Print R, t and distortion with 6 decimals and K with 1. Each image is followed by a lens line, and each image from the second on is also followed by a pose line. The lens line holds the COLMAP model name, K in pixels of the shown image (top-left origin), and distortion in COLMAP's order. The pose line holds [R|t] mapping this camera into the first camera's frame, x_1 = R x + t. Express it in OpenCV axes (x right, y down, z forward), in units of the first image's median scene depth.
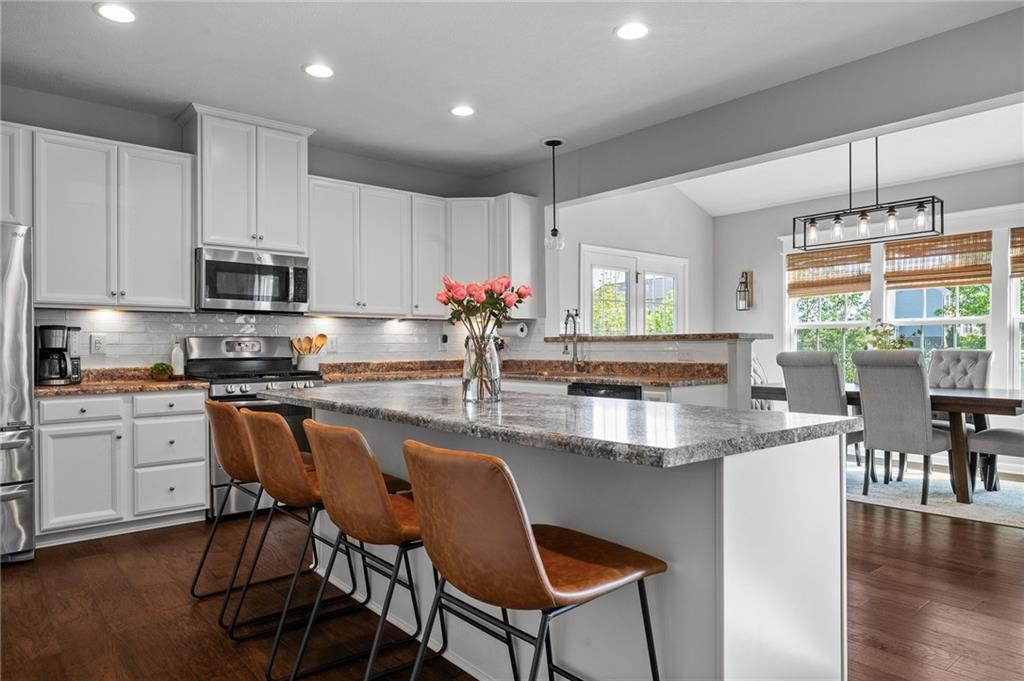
lens RADIAL K [[643.9, 0, 512.0], [0, 643.9, 340.5], [0, 0, 1]] dist [0.000954, -0.000051]
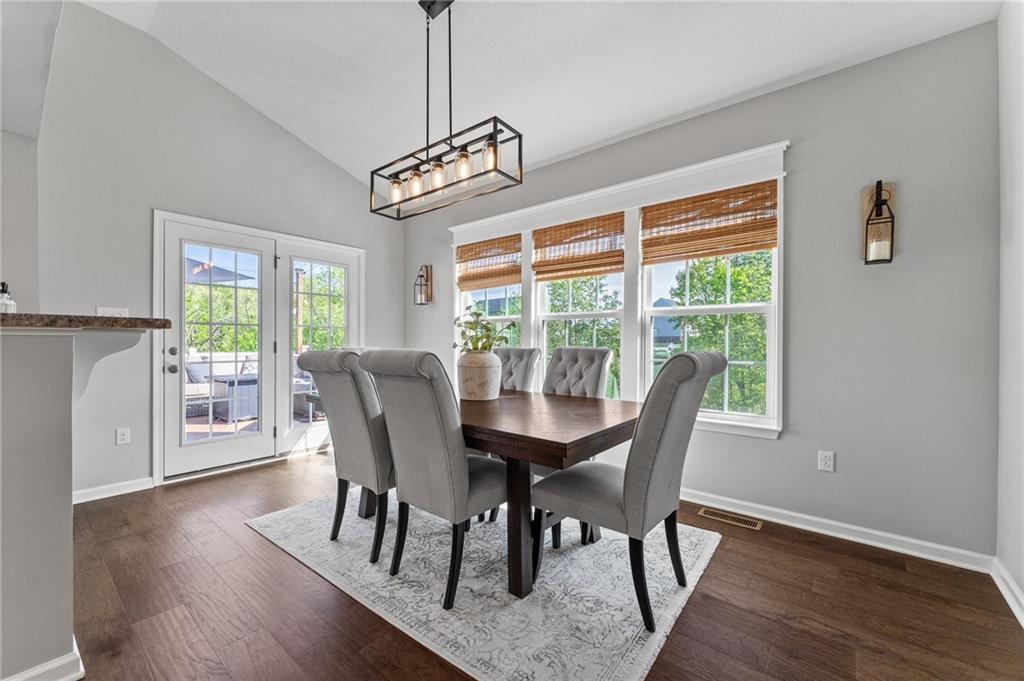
lens RADIAL K [[411.5, 0, 512.0], [0, 411.5, 340.5], [0, 0, 1]] dist [0.000409, 0.000003]
pose [[0.982993, 0.006081, 0.183543, 0.441504], [-0.007394, 0.999952, 0.006469, 0.002262], [-0.183495, -0.007717, 0.982990, 0.428151]]
